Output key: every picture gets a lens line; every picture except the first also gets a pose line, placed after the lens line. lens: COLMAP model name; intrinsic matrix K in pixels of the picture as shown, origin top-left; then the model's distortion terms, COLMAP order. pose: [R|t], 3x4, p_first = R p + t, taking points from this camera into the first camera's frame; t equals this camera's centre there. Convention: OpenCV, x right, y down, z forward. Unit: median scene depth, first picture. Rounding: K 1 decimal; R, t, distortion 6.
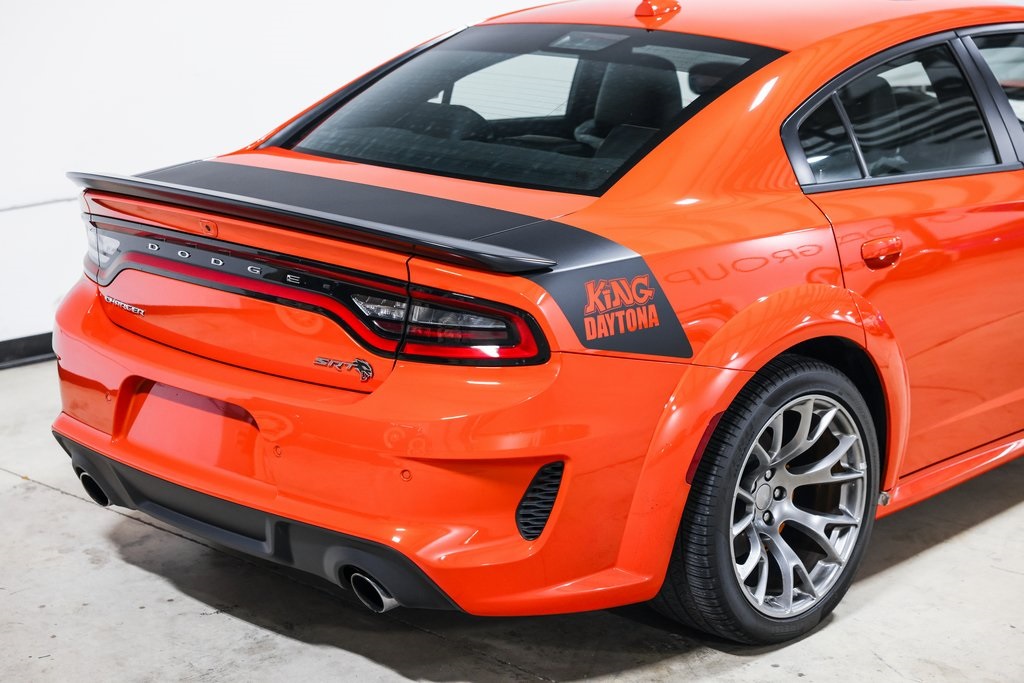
lens RADIAL K [[1978.0, 0, 512.0], [0, 1978.0, 341.5], [0, 0, 1]] dist [0.217983, -0.076053]
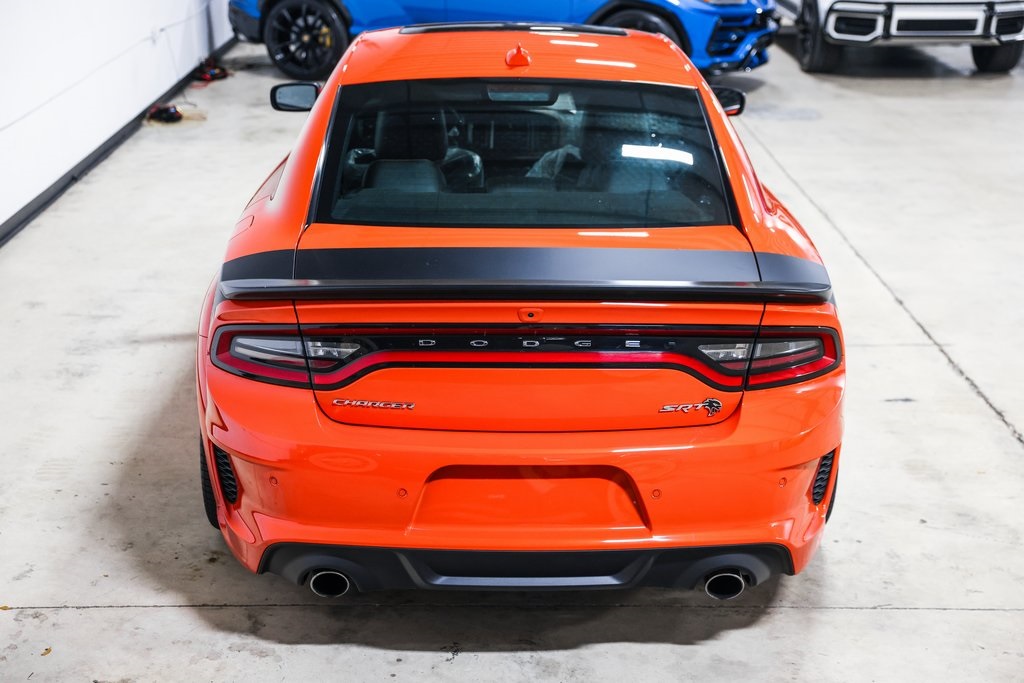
lens RADIAL K [[1463.0, 0, 512.0], [0, 1463.0, 341.5], [0, 0, 1]] dist [0.012569, 0.012517]
pose [[0.693157, -0.216130, 0.687620, -0.718237], [0.154796, 0.976363, 0.150845, -0.166365], [-0.703969, 0.001881, 0.710228, 0.454449]]
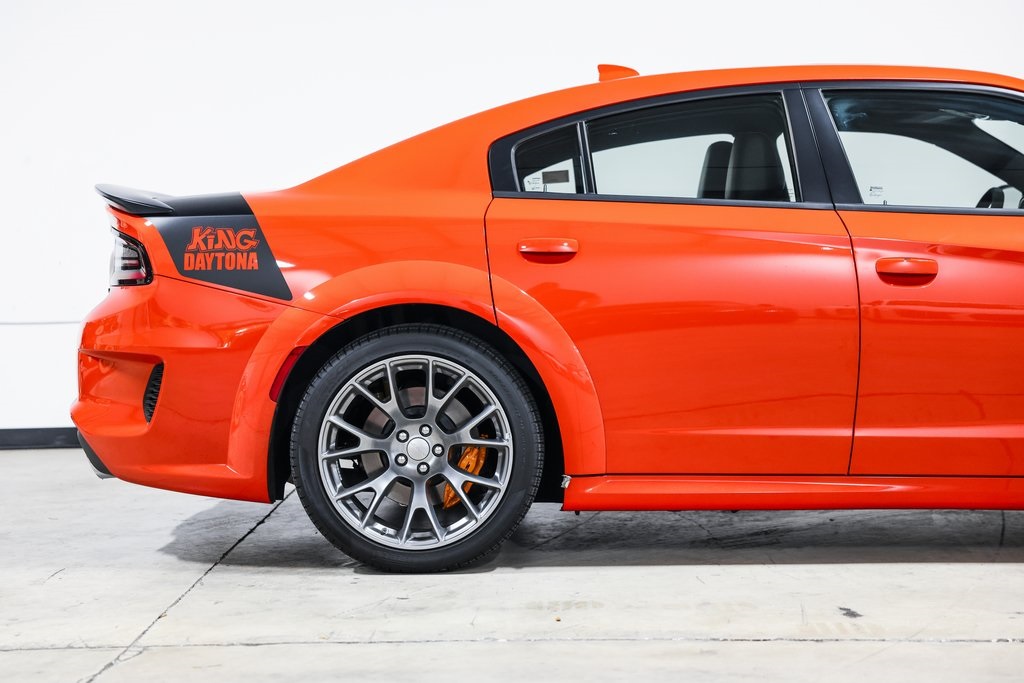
lens RADIAL K [[1978.0, 0, 512.0], [0, 1978.0, 341.5], [0, 0, 1]] dist [0.217983, -0.076053]
pose [[0.673693, 0.041846, -0.737826, 1.094431], [-0.169692, 0.980478, -0.099334, 0.132123], [0.719265, 0.192124, 0.667642, 0.273477]]
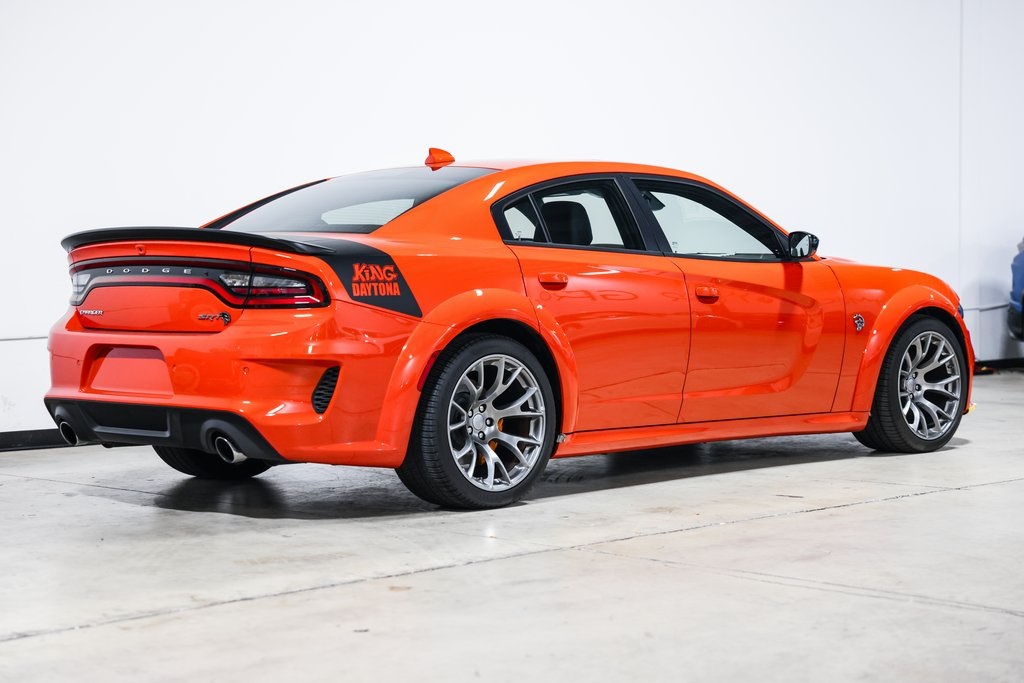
lens RADIAL K [[1978.0, 0, 512.0], [0, 1978.0, 341.5], [0, 0, 1]] dist [0.217983, -0.076053]
pose [[0.999937, -0.001367, -0.011135, 0.185853], [-0.000917, 0.979254, -0.202633, 0.370012], [0.011182, 0.202631, 0.979191, -0.654792]]
